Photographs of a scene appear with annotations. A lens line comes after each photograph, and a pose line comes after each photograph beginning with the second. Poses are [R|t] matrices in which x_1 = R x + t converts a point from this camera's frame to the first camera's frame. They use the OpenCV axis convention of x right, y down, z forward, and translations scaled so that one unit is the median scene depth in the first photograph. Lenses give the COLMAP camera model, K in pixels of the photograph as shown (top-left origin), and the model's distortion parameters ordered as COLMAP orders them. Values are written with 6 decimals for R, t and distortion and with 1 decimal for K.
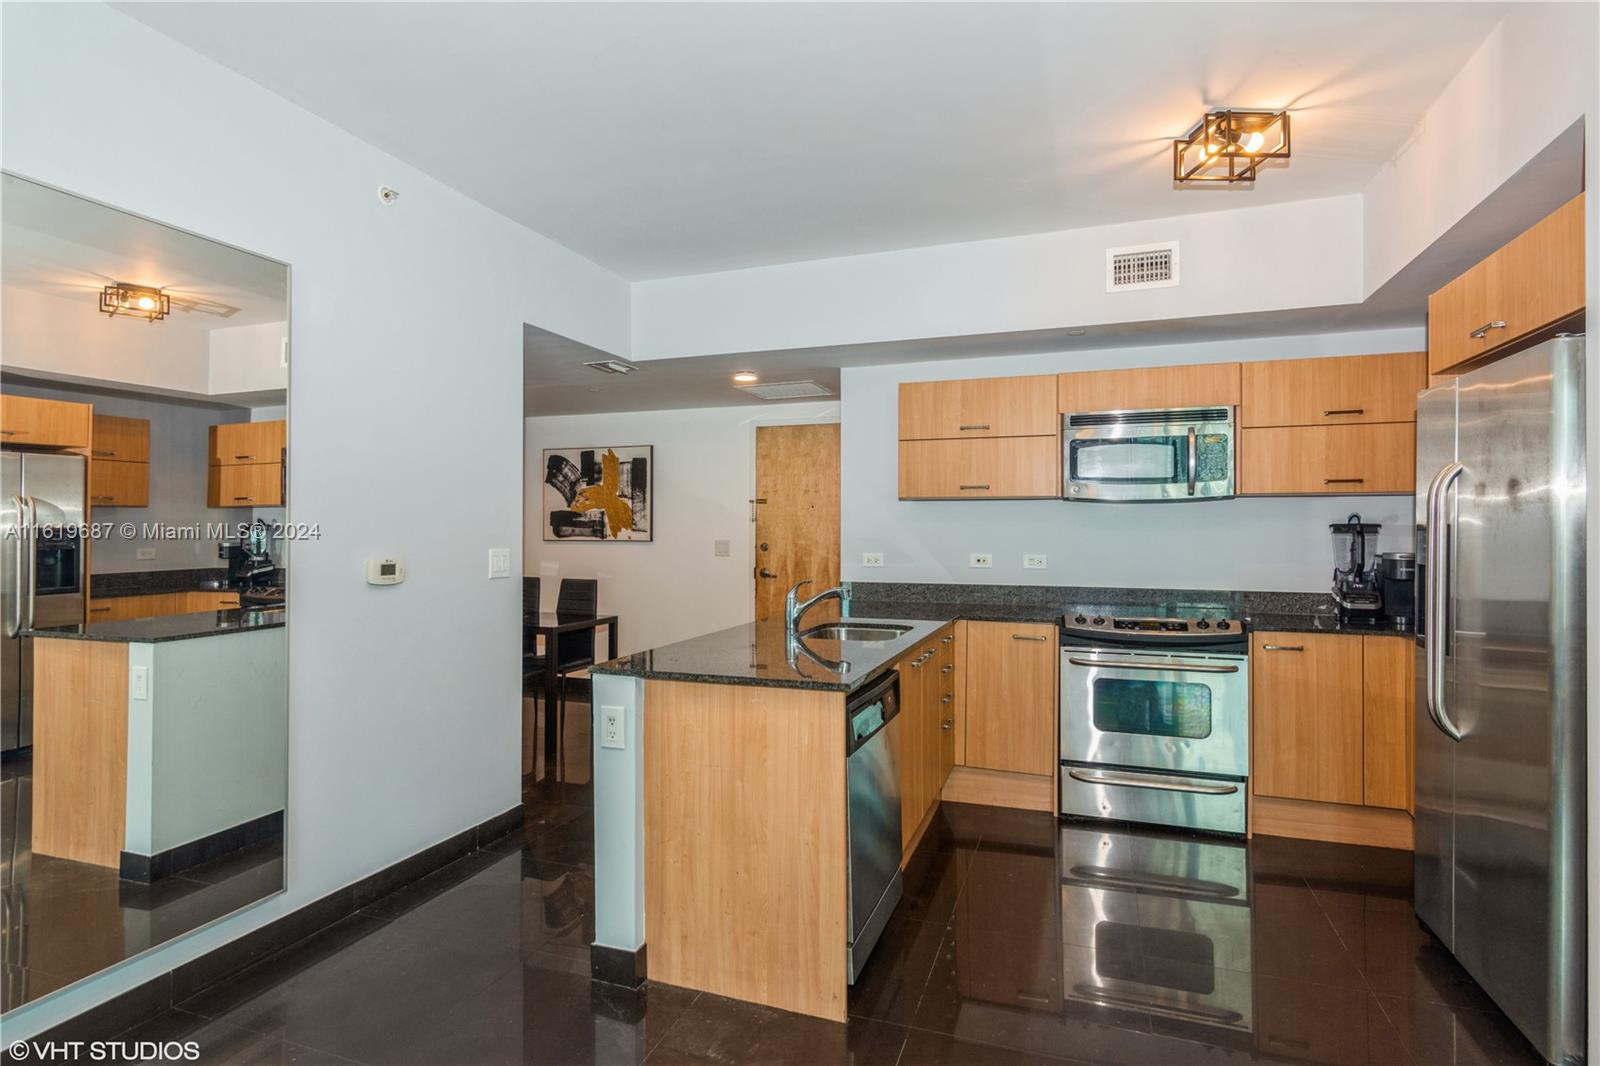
lens RADIAL K [[840.4, 0, 800.0], [0, 840.4, 533.0], [0, 0, 1]] dist [-0.002799, -0.000992]
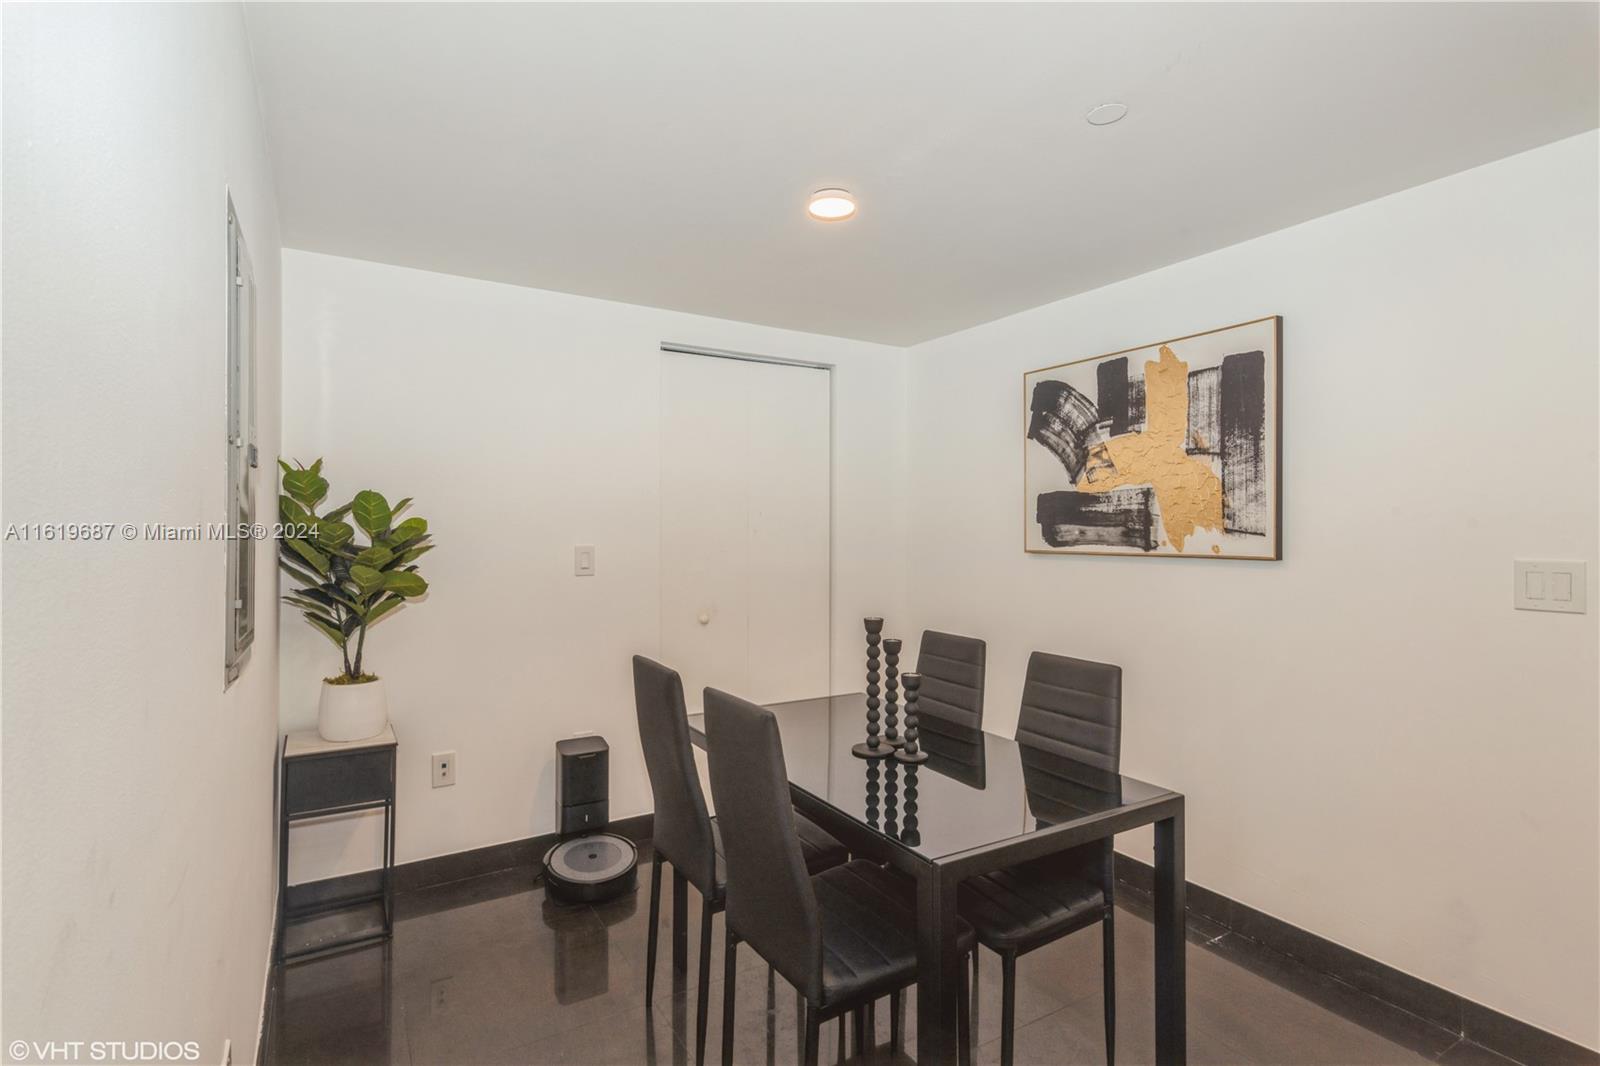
lens RADIAL K [[780.4, 0, 775.4], [0, 780.4, 523.5], [0, 0, 1]] dist [-0.000569, -0.000022]
pose [[0.764488, -0.004585, -0.644622, -0.122227], [-0.005756, 0.999886, -0.013938, -0.000639], [0.644613, 0.014366, 0.764374, 0.572273]]
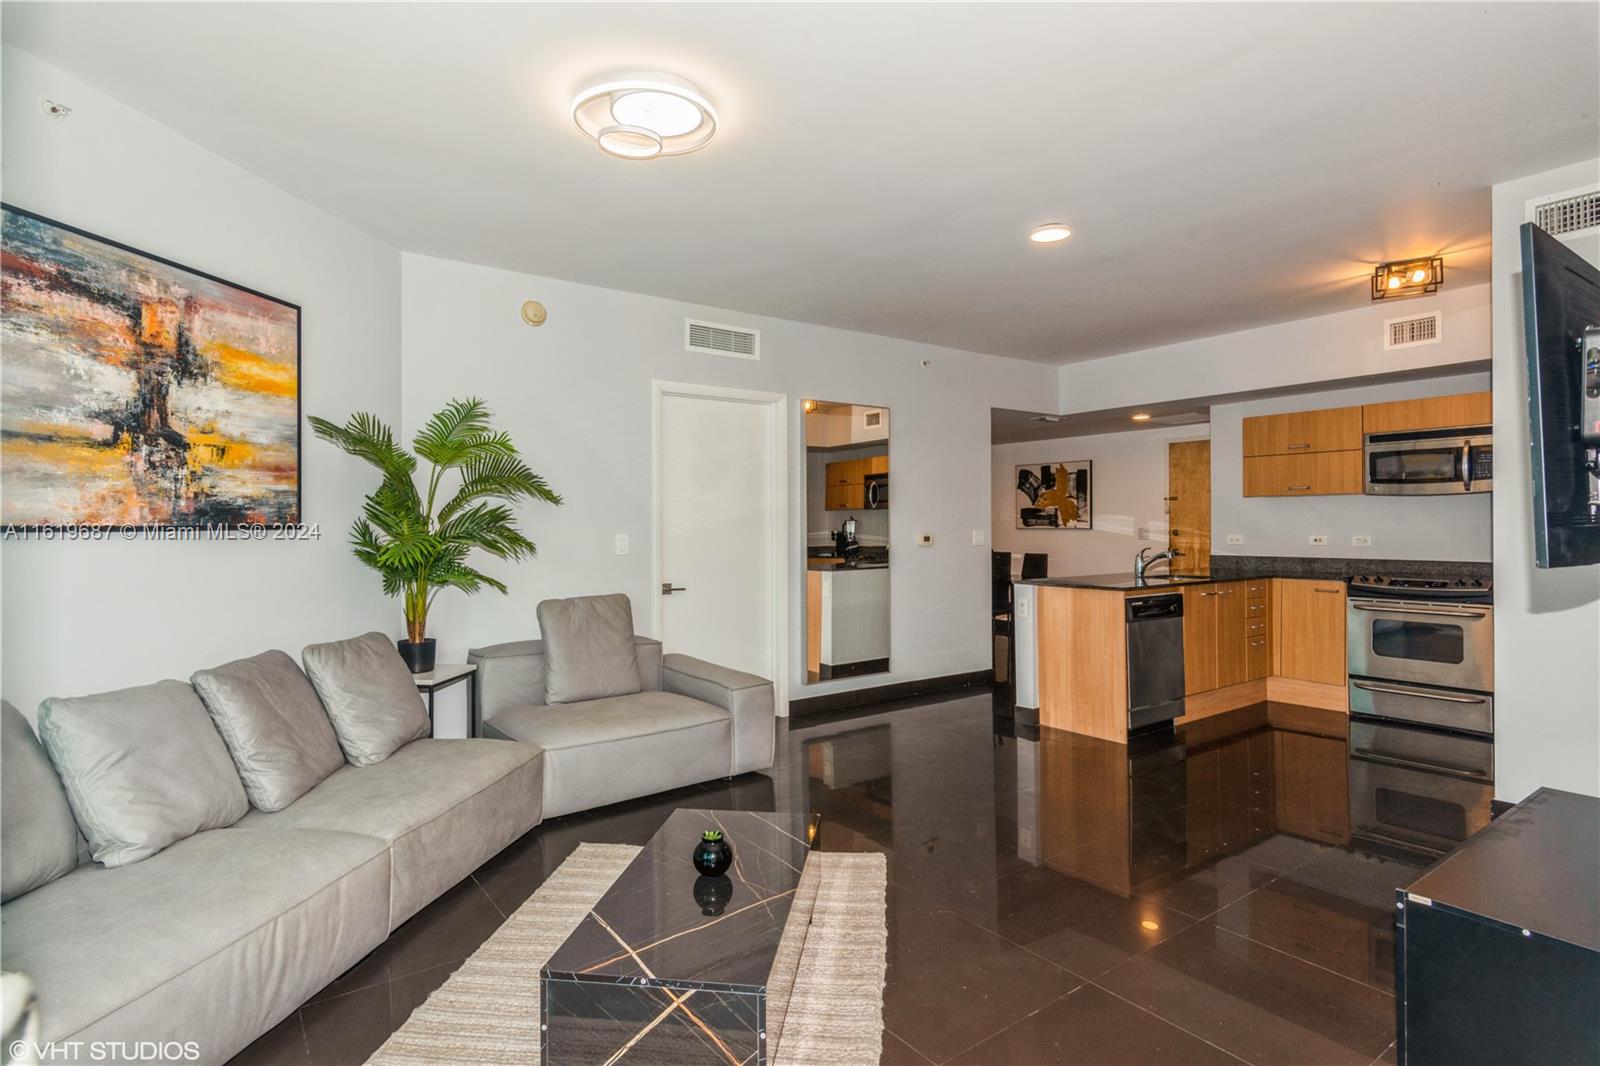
lens RADIAL K [[830.4, 0, 800.0], [0, 830.4, 533.0], [0, 0, 1]] dist [0.002261, 0.000094]
pose [[0.835525, -0.001542, -0.549450, 0.180190], [0.005784, 0.999965, 0.005988, 0.005874], [0.549422, -0.008181, 0.835505, -0.425908]]
